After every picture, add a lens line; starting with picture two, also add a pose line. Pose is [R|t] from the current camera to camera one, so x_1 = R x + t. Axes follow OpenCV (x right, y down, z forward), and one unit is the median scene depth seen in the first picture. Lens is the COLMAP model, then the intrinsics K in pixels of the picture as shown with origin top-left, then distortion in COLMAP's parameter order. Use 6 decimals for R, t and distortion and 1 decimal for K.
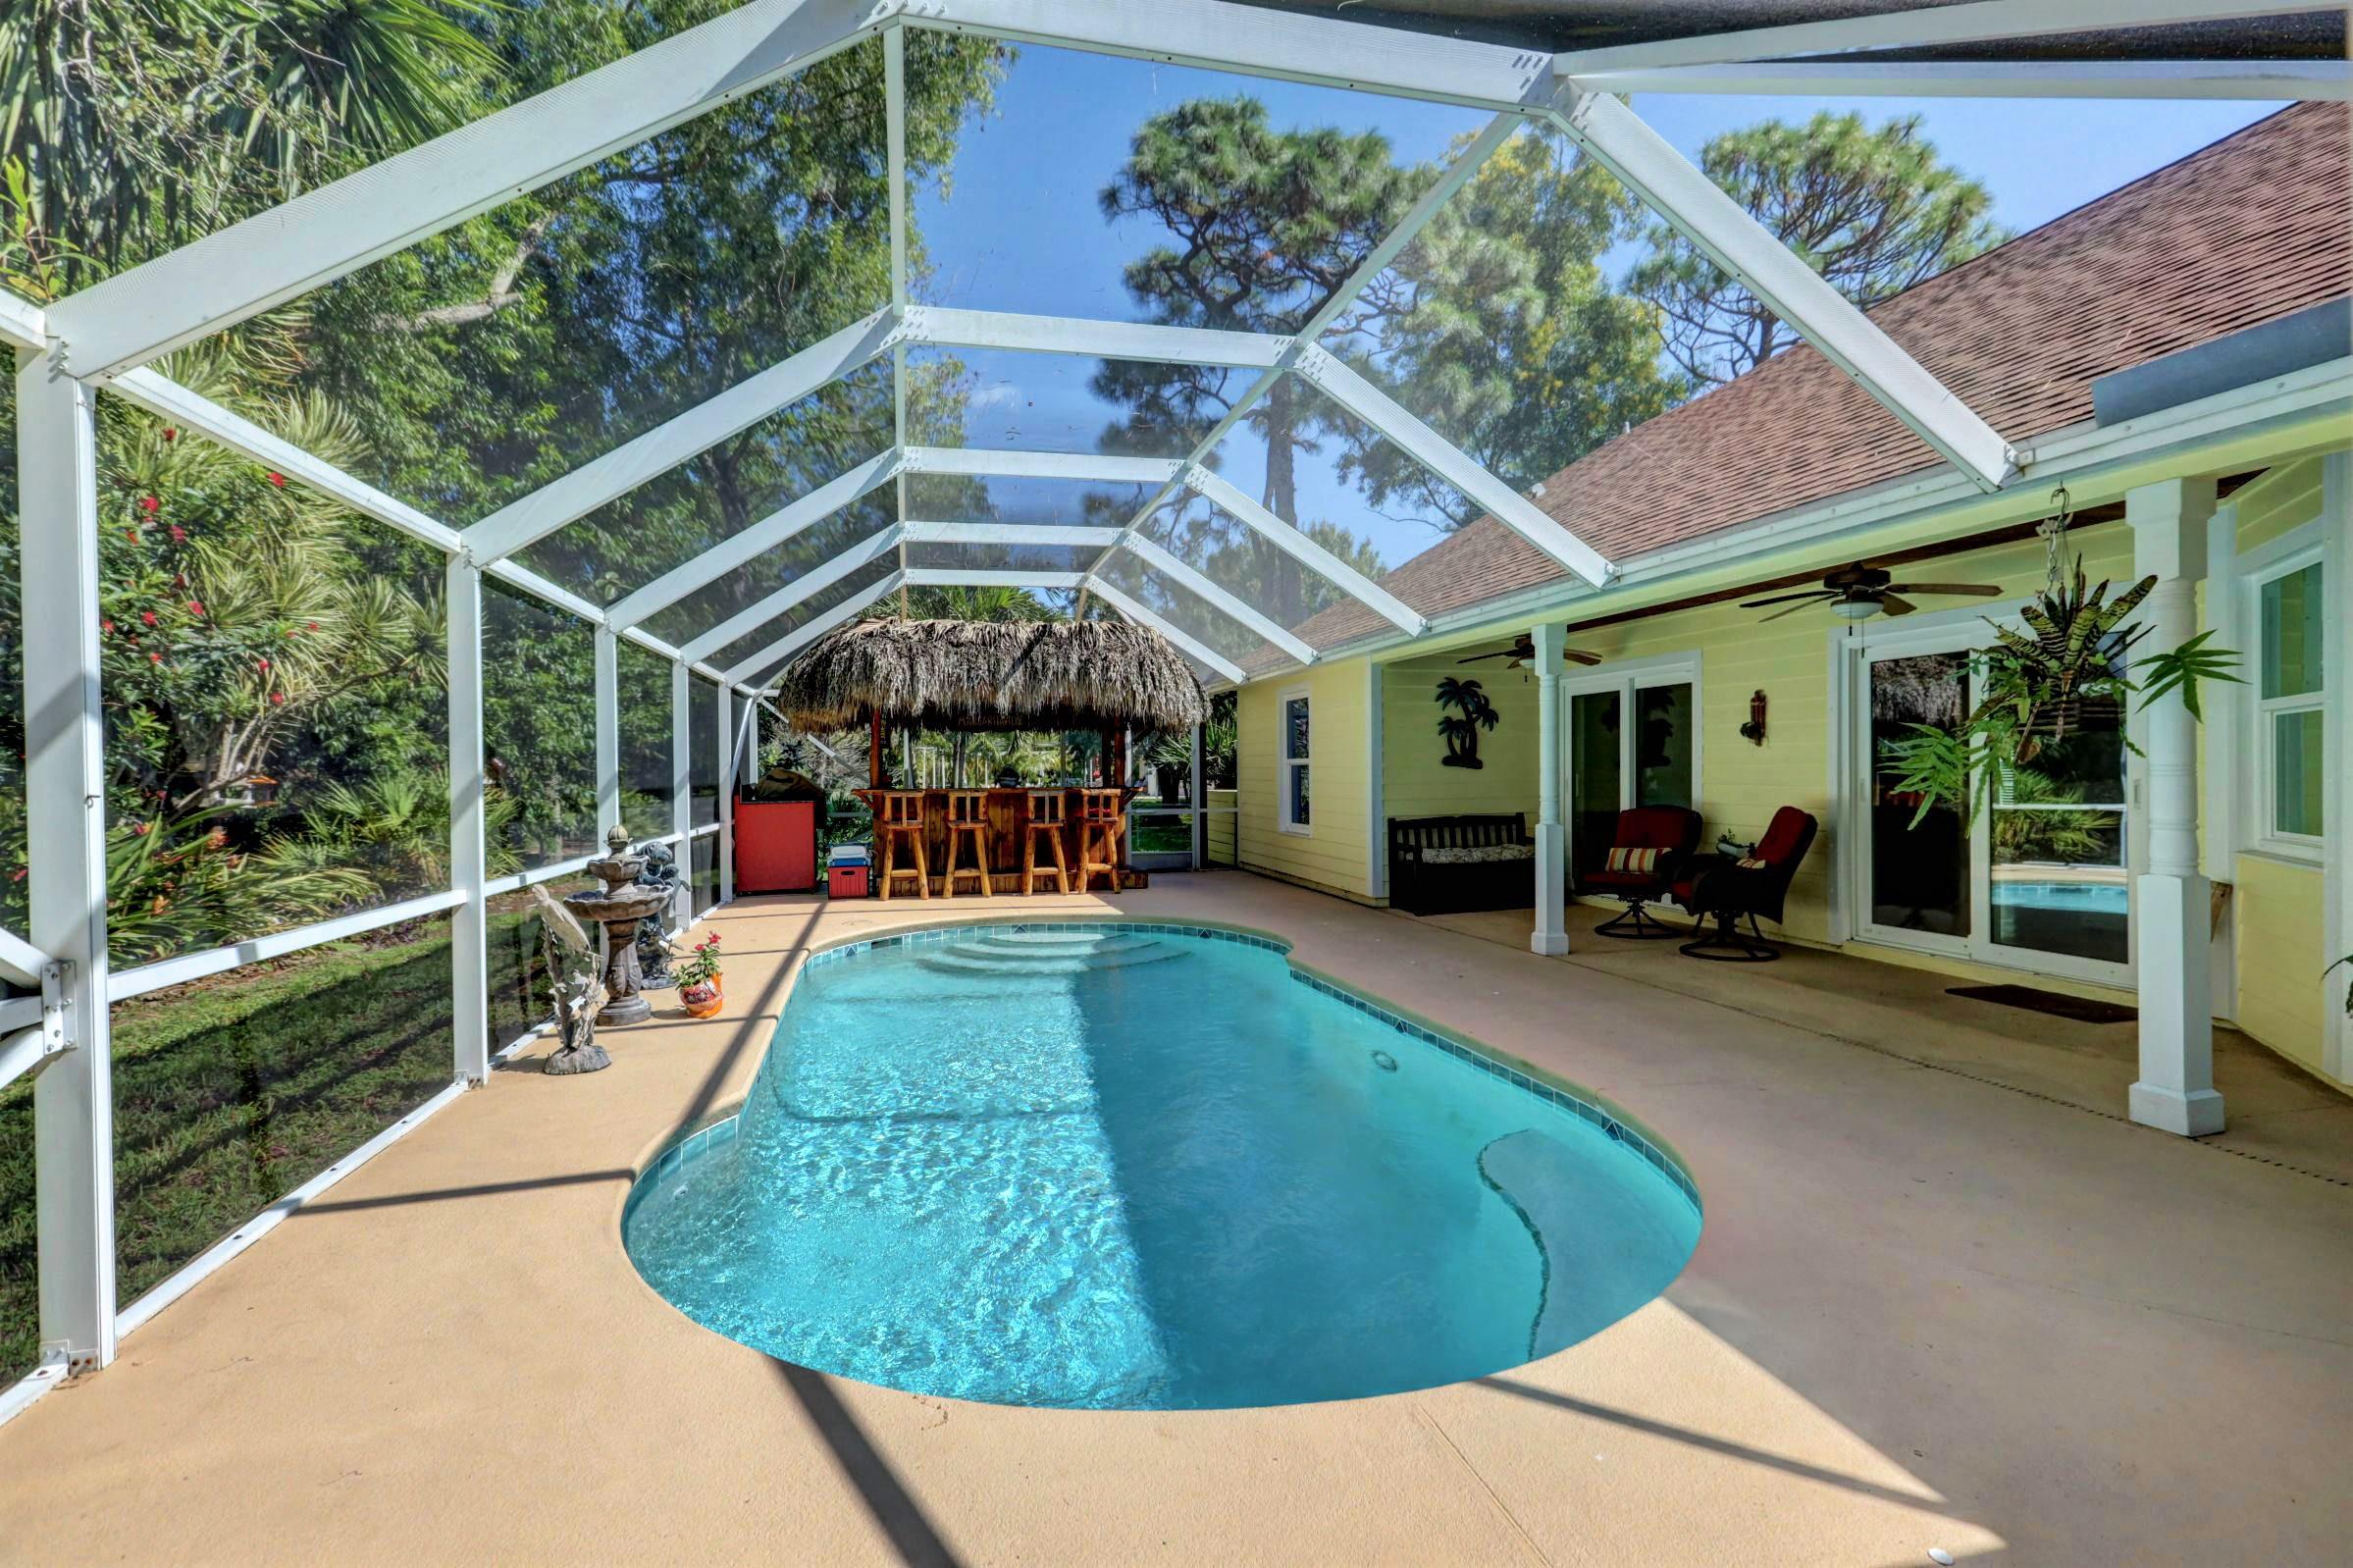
lens RADIAL K [[1037.2, 0, 1174.7], [0, 1037.2, 779.8], [0, 0, 1]] dist [0.001438, 0.000087]
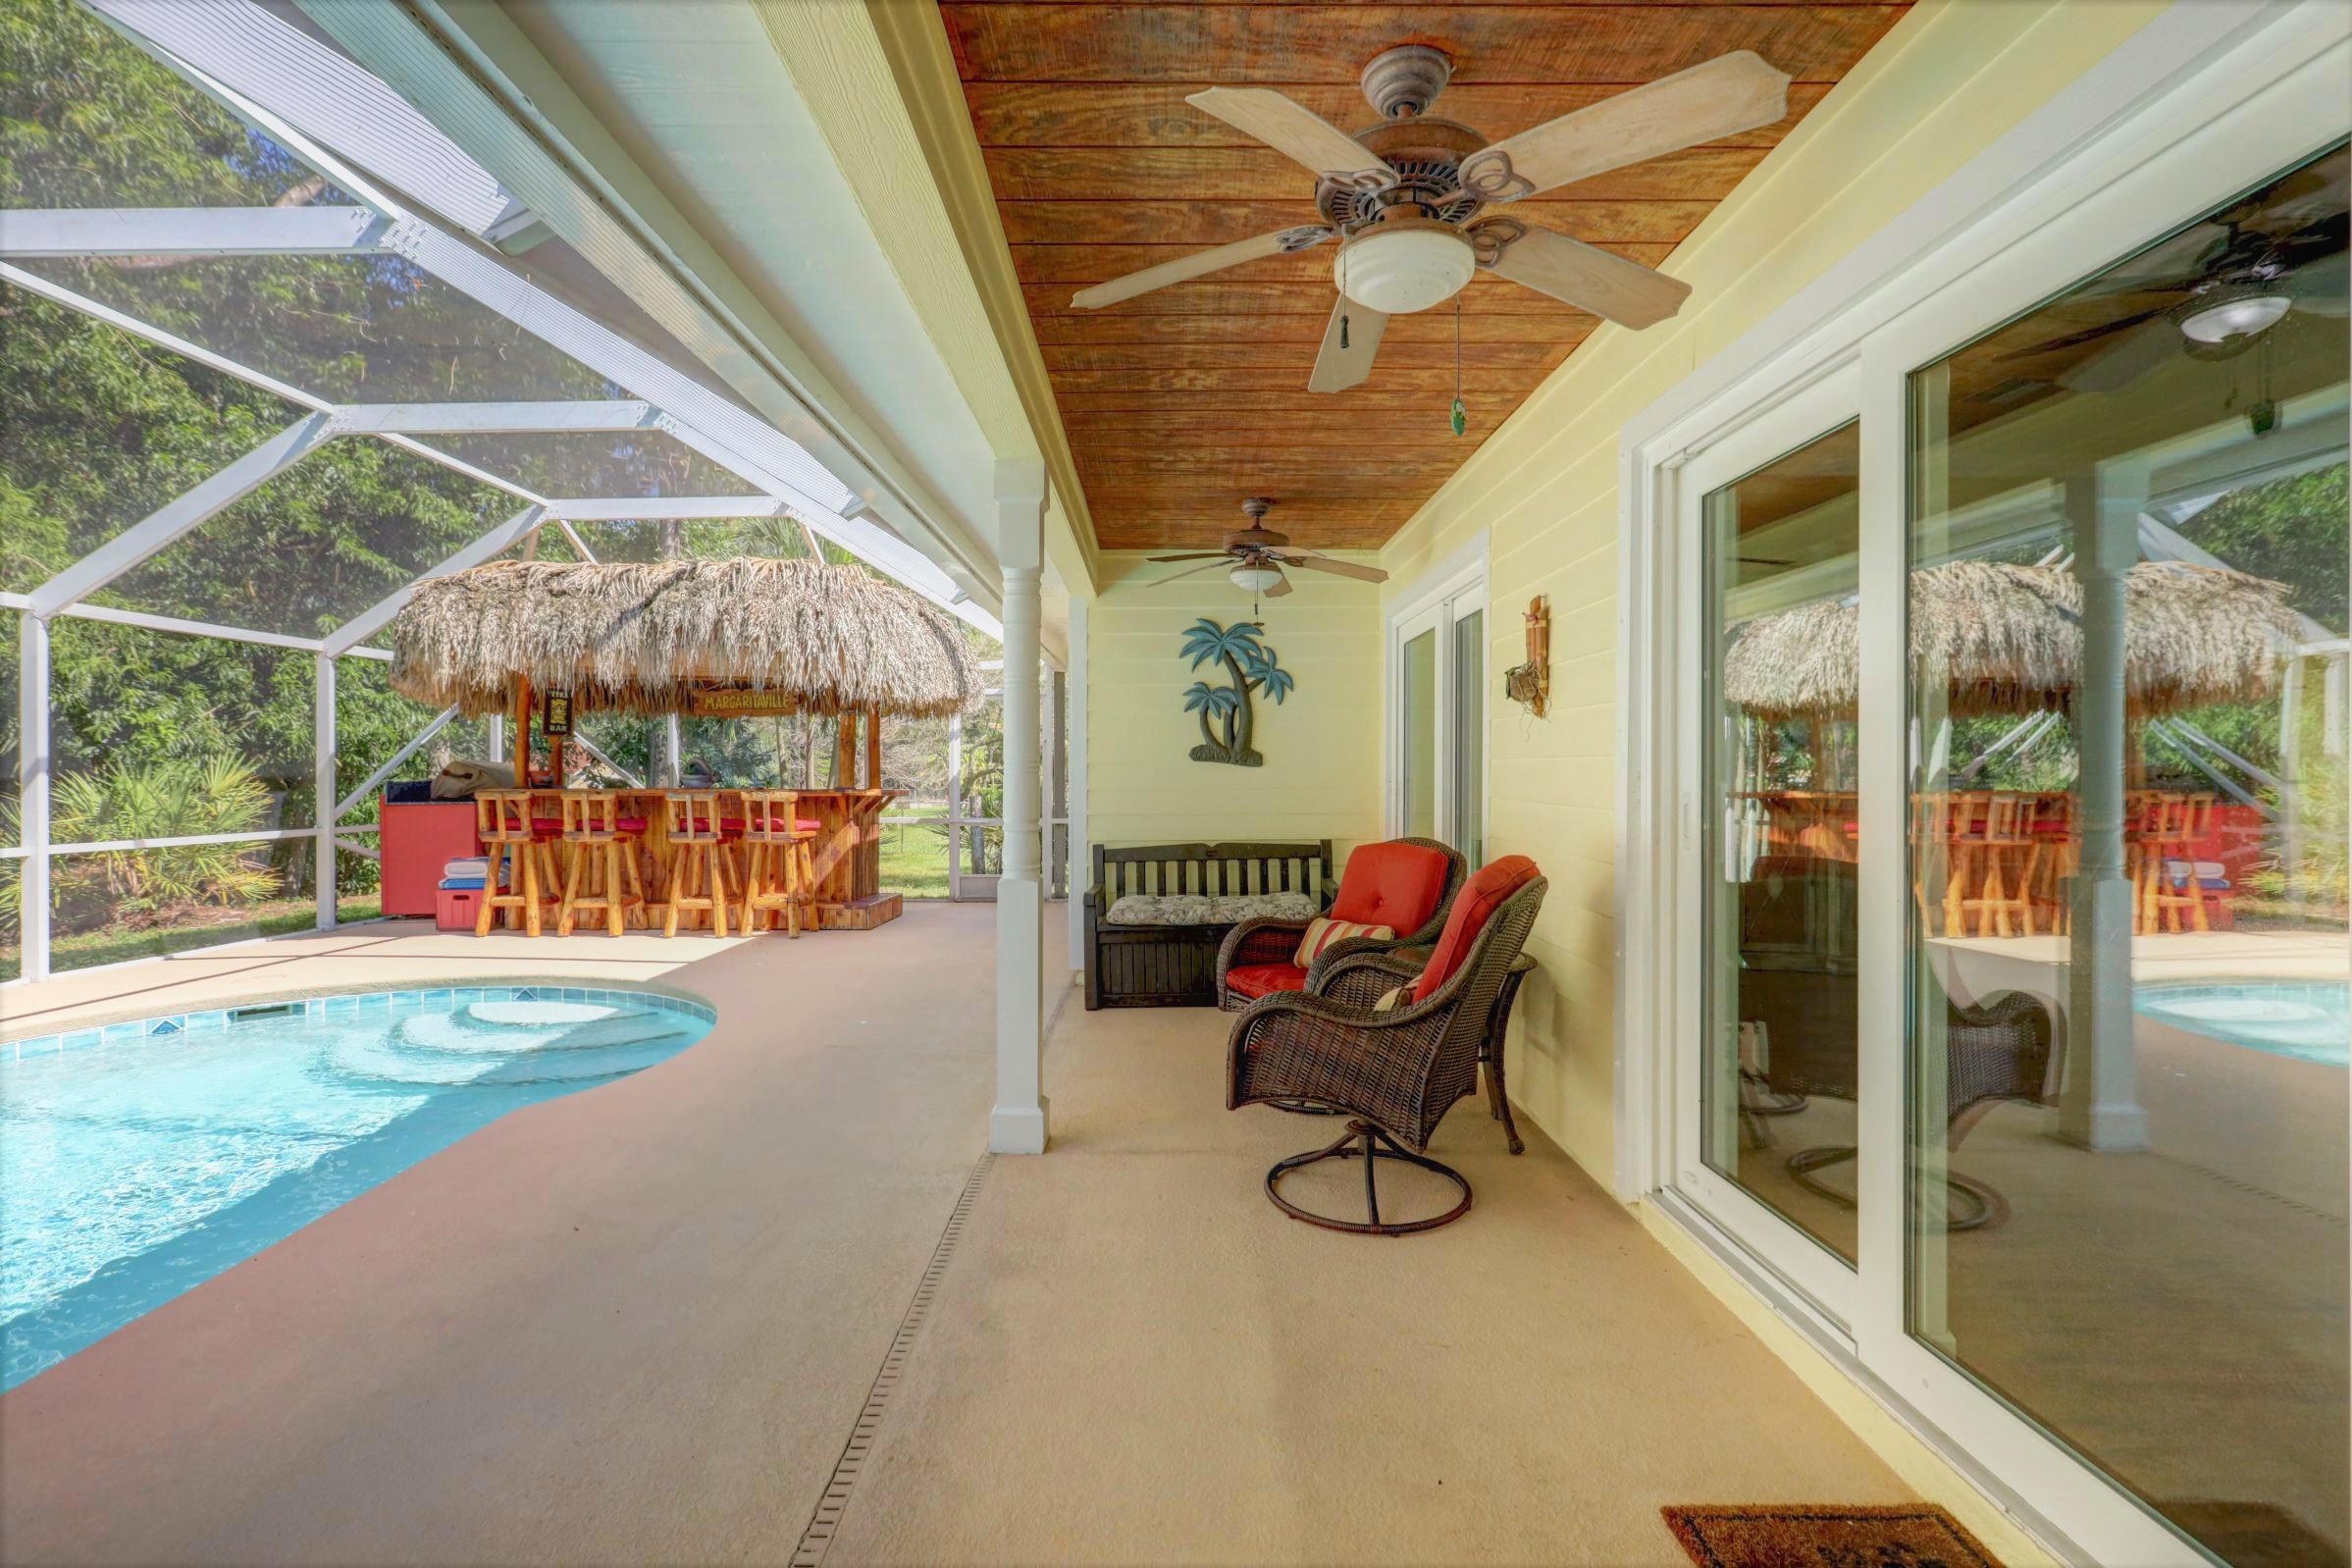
lens RADIAL K [[1036.7, 0, 1171.1], [0, 1036.7, 781.5], [0, 0, 1]] dist [0.001438, 0.000087]
pose [[0.969727, 0.009059, -0.244022, 0.393502], [-0.007954, 0.999953, 0.005514, -0.004610], [0.244061, -0.003406, 0.969754, 0.392152]]
